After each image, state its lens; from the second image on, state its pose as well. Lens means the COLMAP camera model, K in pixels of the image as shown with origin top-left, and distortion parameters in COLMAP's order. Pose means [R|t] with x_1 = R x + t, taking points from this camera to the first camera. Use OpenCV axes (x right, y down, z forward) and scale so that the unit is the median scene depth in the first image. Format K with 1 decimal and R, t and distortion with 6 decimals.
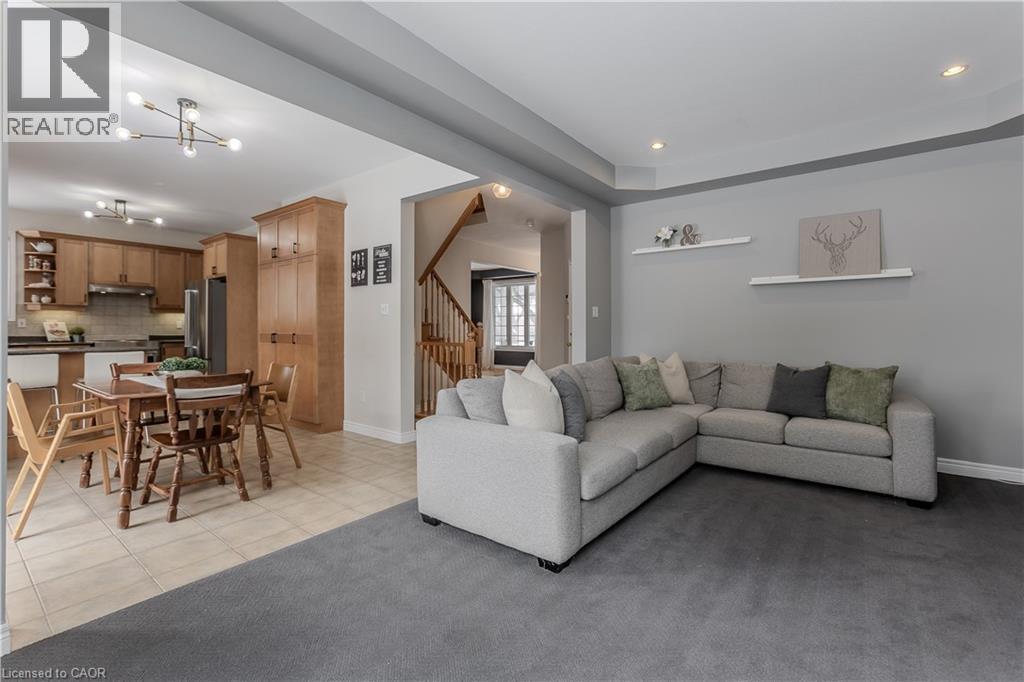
lens RADIAL K [[460.5, 0, 509.9], [0, 460.5, 330.8], [0, 0, 1]] dist [-0.000660, 0.001284]
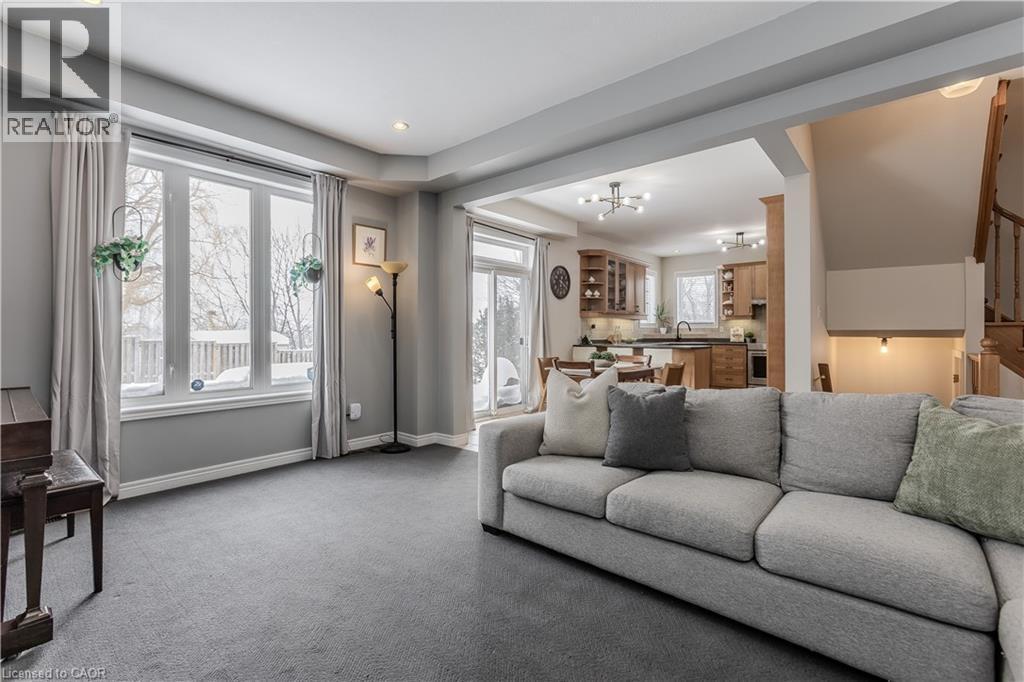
lens RADIAL K [[475.0, 0, 530.3], [0, 475.0, 335.1], [0, 0, 1]] dist [0.000021, 0.000300]
pose [[0.009603, 0.000826, -0.999954, 0.433813], [-0.002584, 0.999996, 0.000801, 0.002042], [0.999951, 0.002576, 0.009605, 0.375790]]
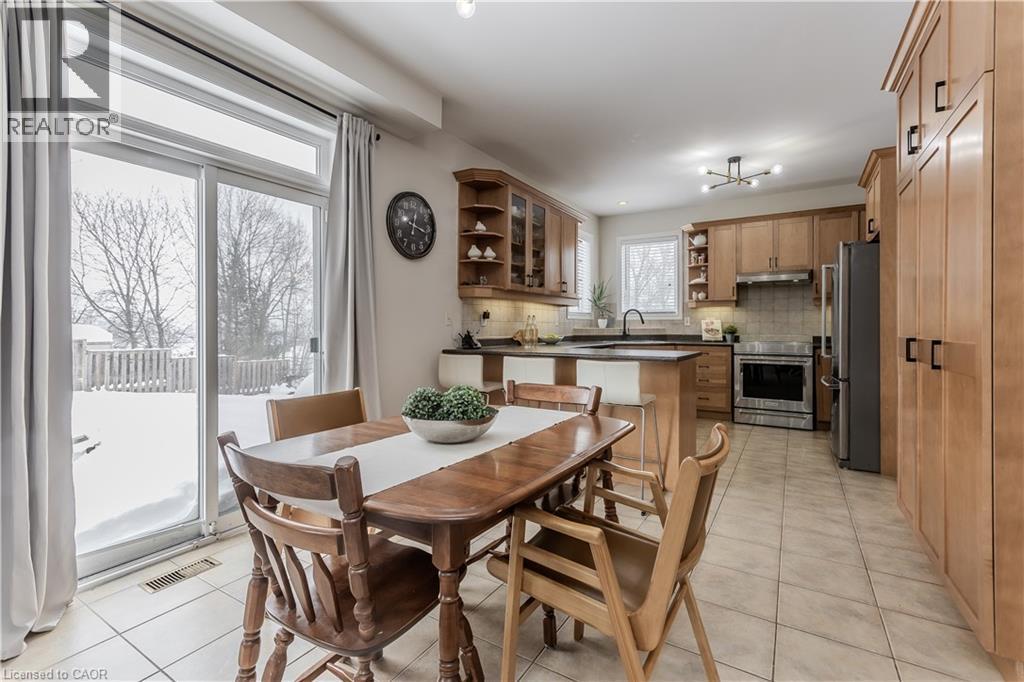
lens RADIAL K [[460.5, 0, 509.9], [0, 460.5, 330.8], [0, 0, 1]] dist [-0.000660, 0.001284]
pose [[0.111537, 0.005365, -0.993746, -0.122643], [-0.002678, 0.999983, 0.005098, -0.000775], [0.993757, 0.002092, 0.111549, 0.508545]]
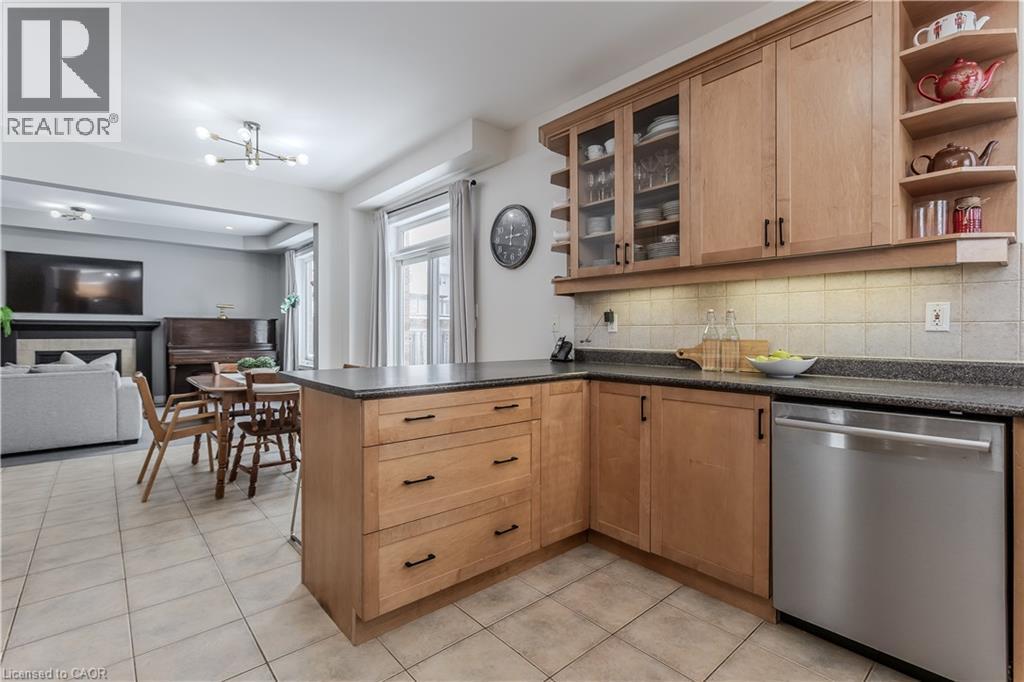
lens RADIAL K [[477.1, 0, 506.7], [0, 477.1, 335.3], [0, 0, 1]] dist [0.003515, 0.000765]
pose [[-0.981638, -0.001024, 0.190749, -0.767550], [0.001519, 0.999912, 0.013183, -0.007816], [-0.190746, 0.013231, -0.981550, 1.024478]]
